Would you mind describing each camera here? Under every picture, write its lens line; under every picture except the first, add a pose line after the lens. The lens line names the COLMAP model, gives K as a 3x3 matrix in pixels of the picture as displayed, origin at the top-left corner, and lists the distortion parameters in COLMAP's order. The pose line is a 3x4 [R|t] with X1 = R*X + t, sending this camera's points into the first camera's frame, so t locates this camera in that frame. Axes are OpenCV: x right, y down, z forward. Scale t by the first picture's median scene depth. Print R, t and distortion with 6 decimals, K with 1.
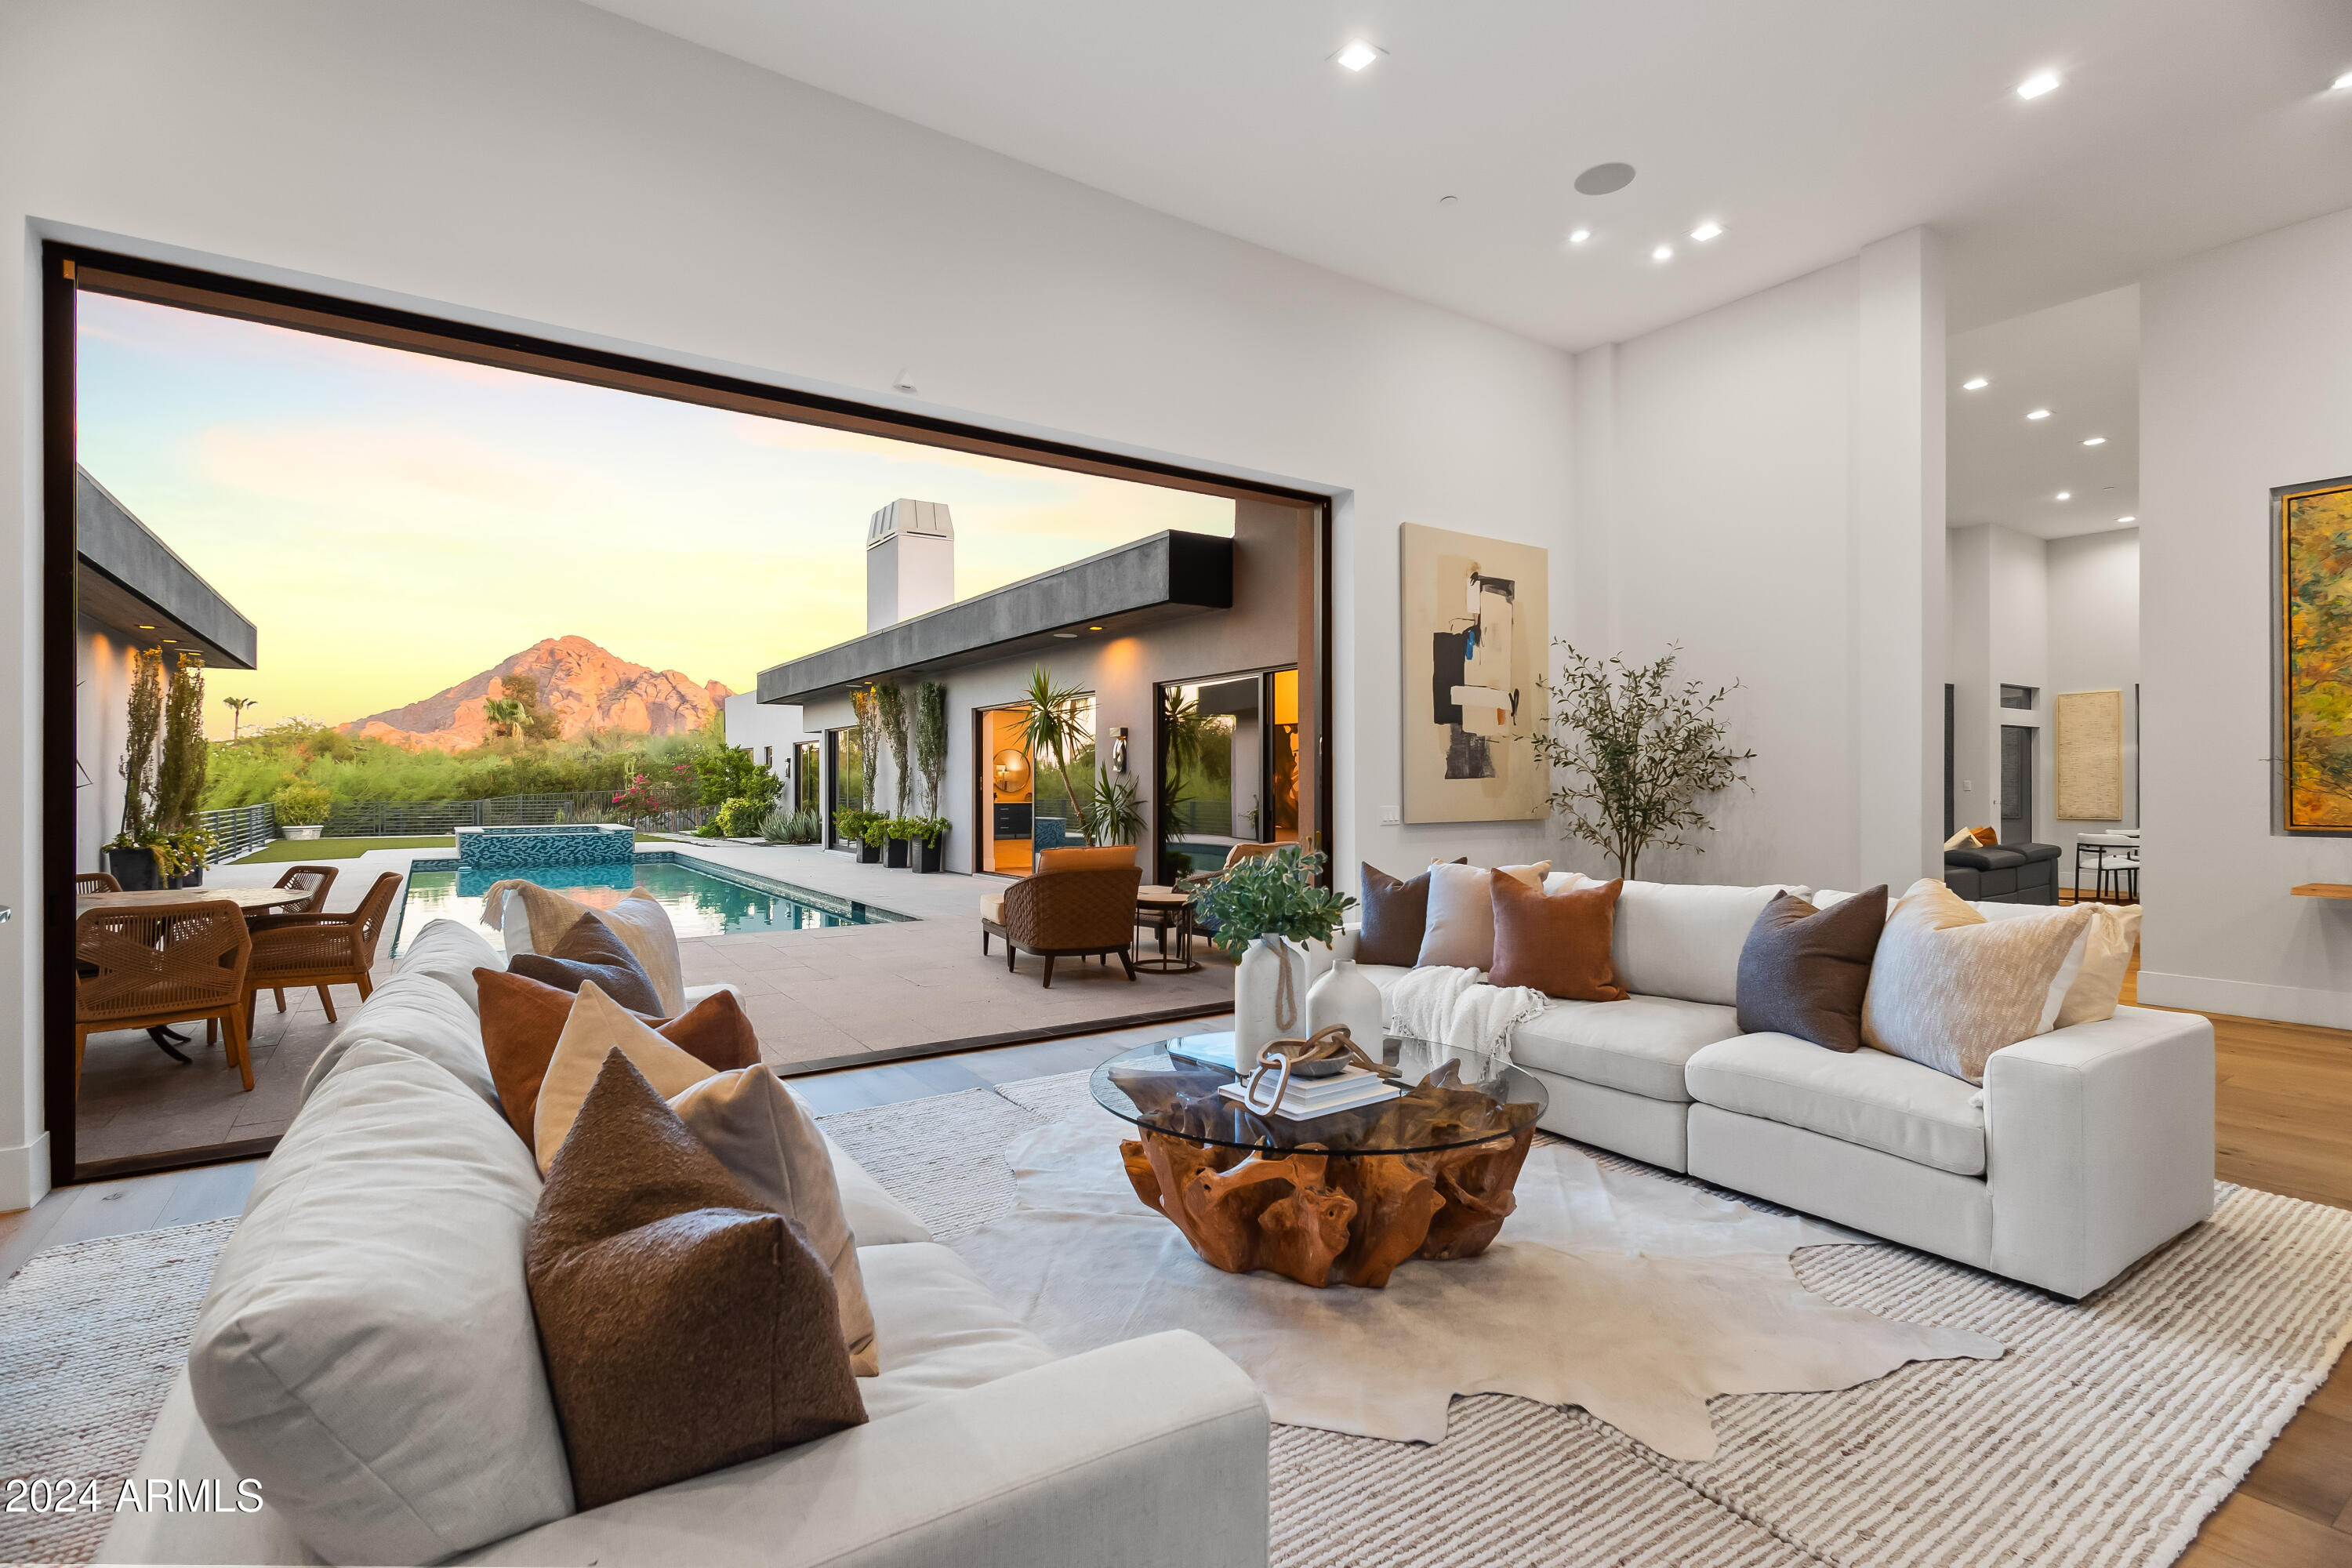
lens RADIAL K [[1103.9, 0, 1189.0], [0, 1103.9, 791.5], [0, 0, 1]] dist [0.014023, 0.000096]
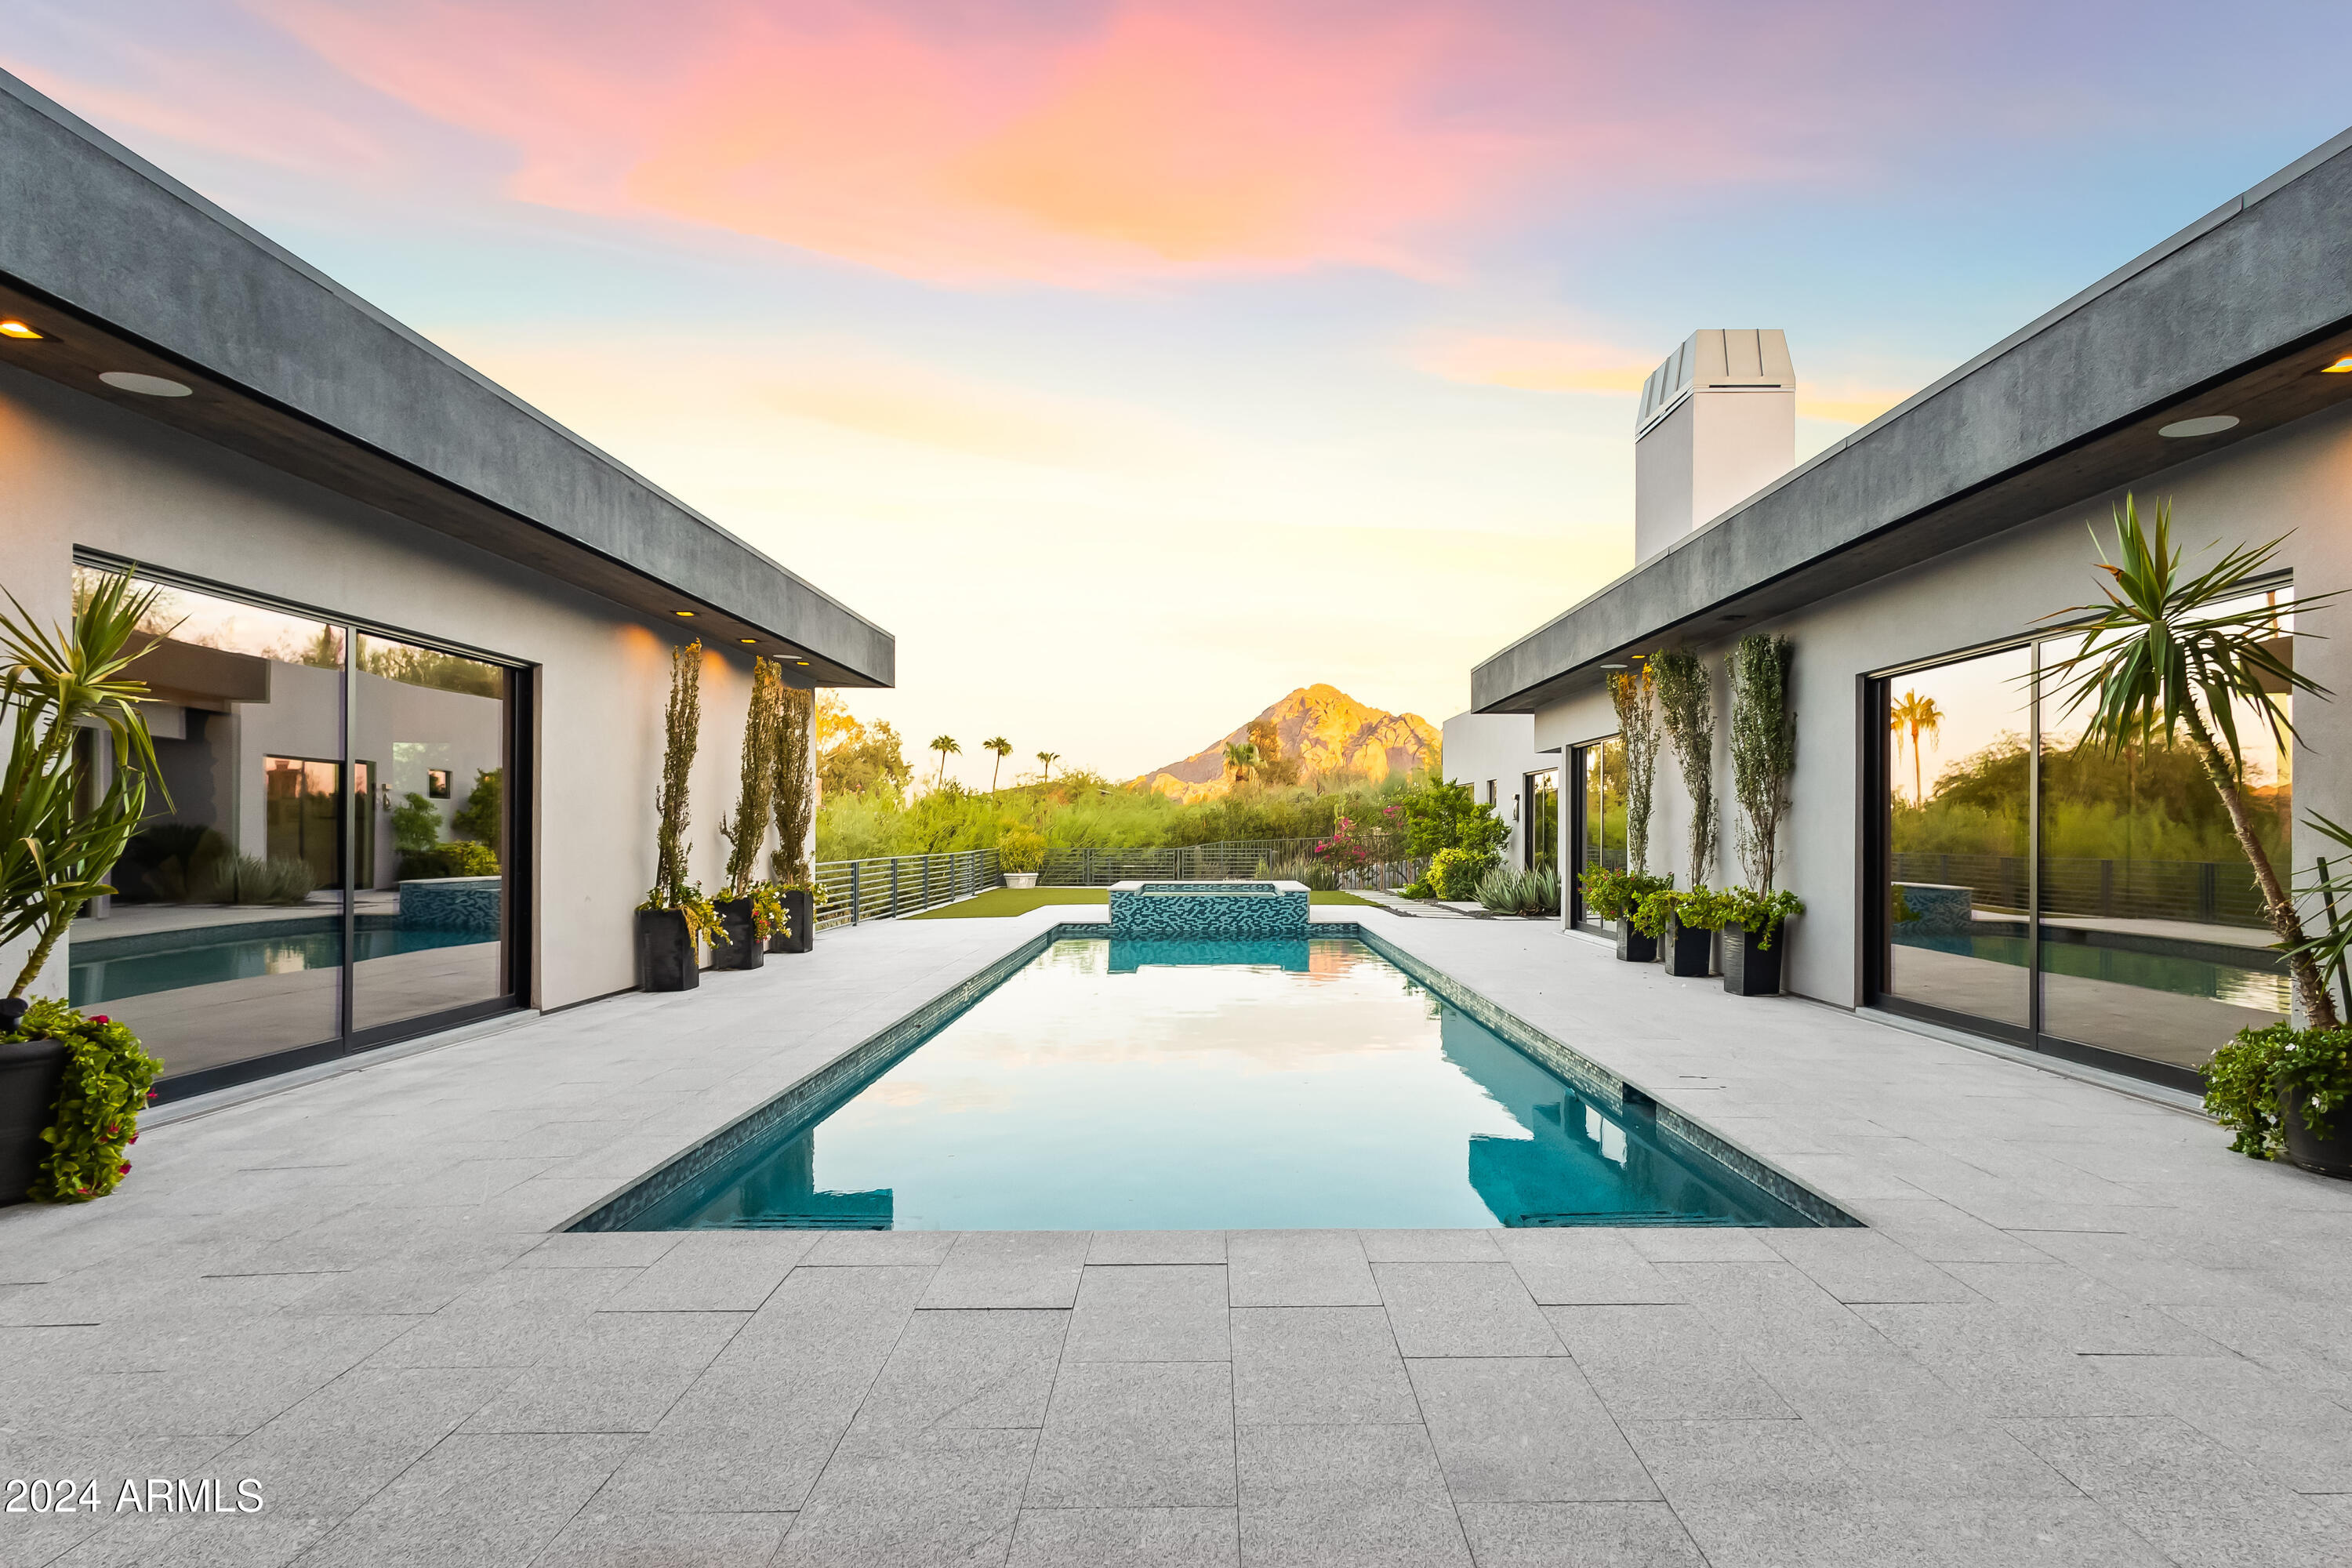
lens RADIAL K [[1222.6, 0, 1235.4], [0, 1222.6, 823.5], [0, 0, 1]] dist [-0.000824, 0.000198]
pose [[0.835324, -0.000907, -0.549758, -0.093426], [-0.006910, 0.999902, -0.012148, 0.000198], [0.549715, 0.013946, 0.835236, 0.283816]]
